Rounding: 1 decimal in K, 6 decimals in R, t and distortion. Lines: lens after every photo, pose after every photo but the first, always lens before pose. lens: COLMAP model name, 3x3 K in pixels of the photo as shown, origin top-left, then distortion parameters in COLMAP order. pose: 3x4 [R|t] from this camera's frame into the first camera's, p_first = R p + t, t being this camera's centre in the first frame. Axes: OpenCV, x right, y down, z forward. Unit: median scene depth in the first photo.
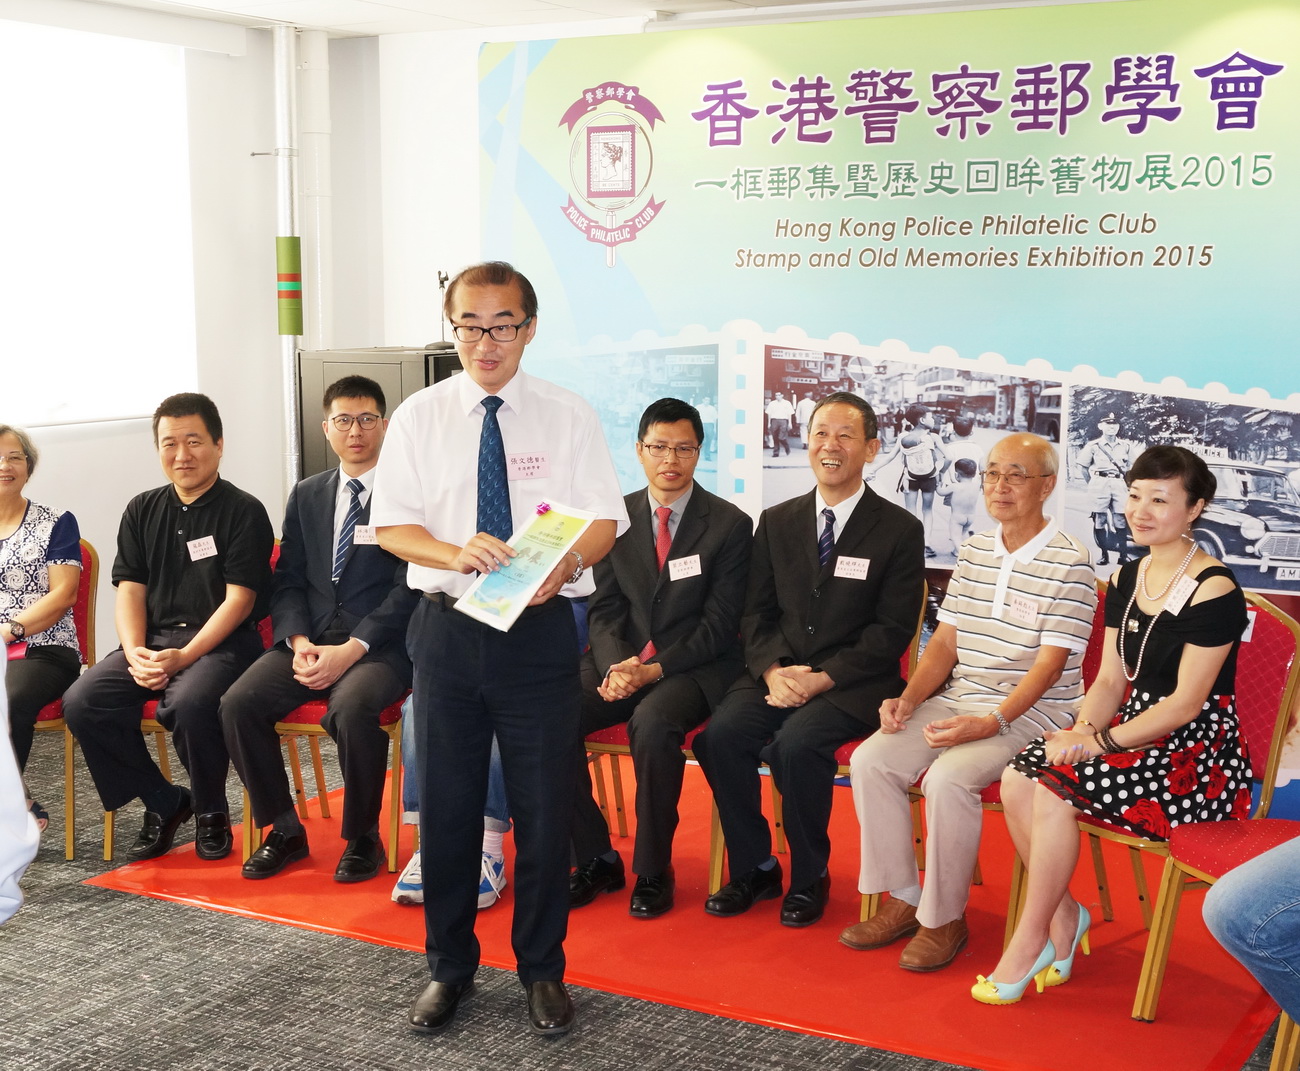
lens RADIAL K [[1956.3, 0, 693.6], [0, 1956.3, 594.0], [0, 0, 1]] dist [0.001694, 0.000000]
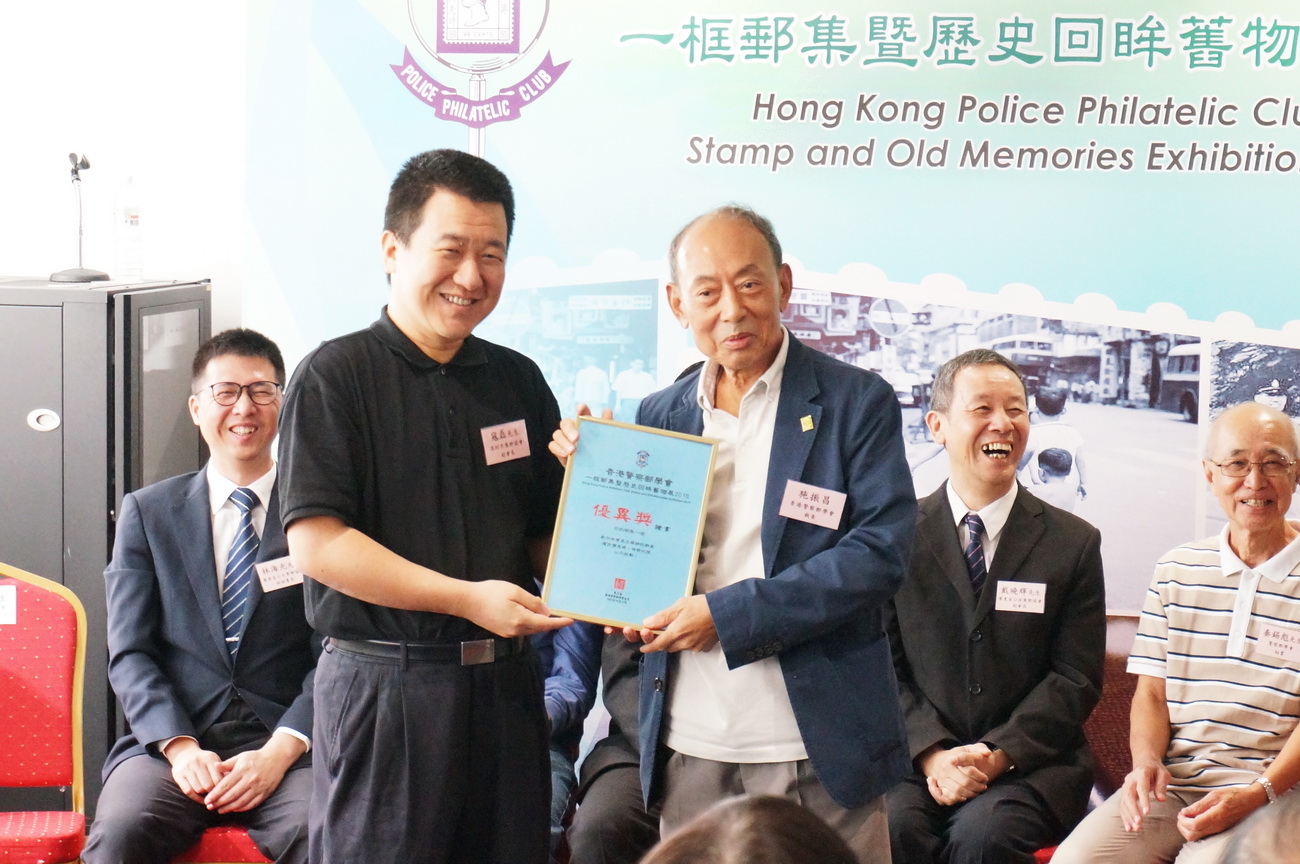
lens RADIAL K [[3780.6, 0, 646.8], [0, 3780.6, 470.1], [0, 0, 1]] dist [0.027431, 0.000000]
pose [[0.960953, -0.010864, 0.276497, -0.363721], [0.030472, 0.997306, -0.066718, 0.022199], [-0.275027, 0.072539, 0.958696, -0.223936]]
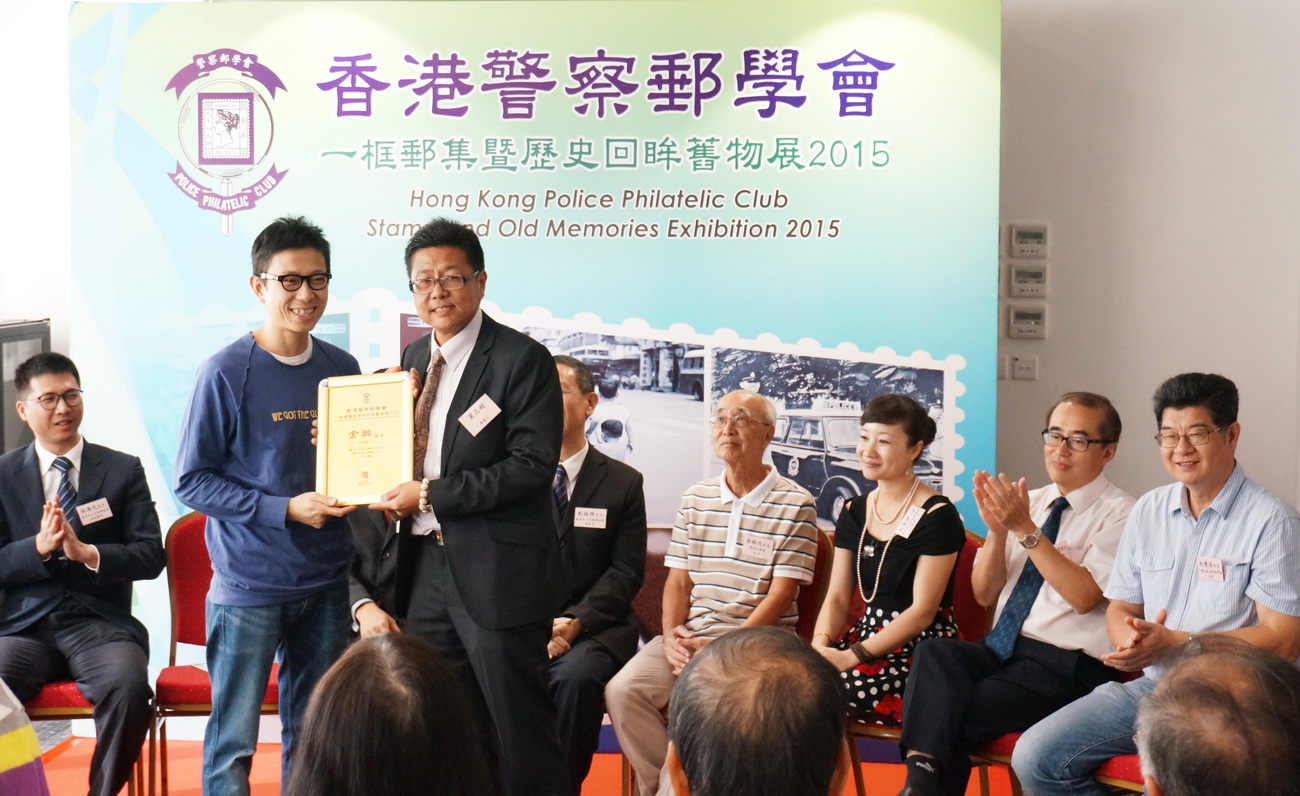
lens RADIAL K [[2646.4, 0, 649.1], [0, 2646.4, 397.8], [0, 0, 1]] dist [0.043404, 0.000000]
pose [[0.927709, -0.022866, 0.372604, -0.369862], [0.057156, 0.995054, -0.081242, 0.035423], [-0.368903, 0.096665, 0.924427, -0.313933]]
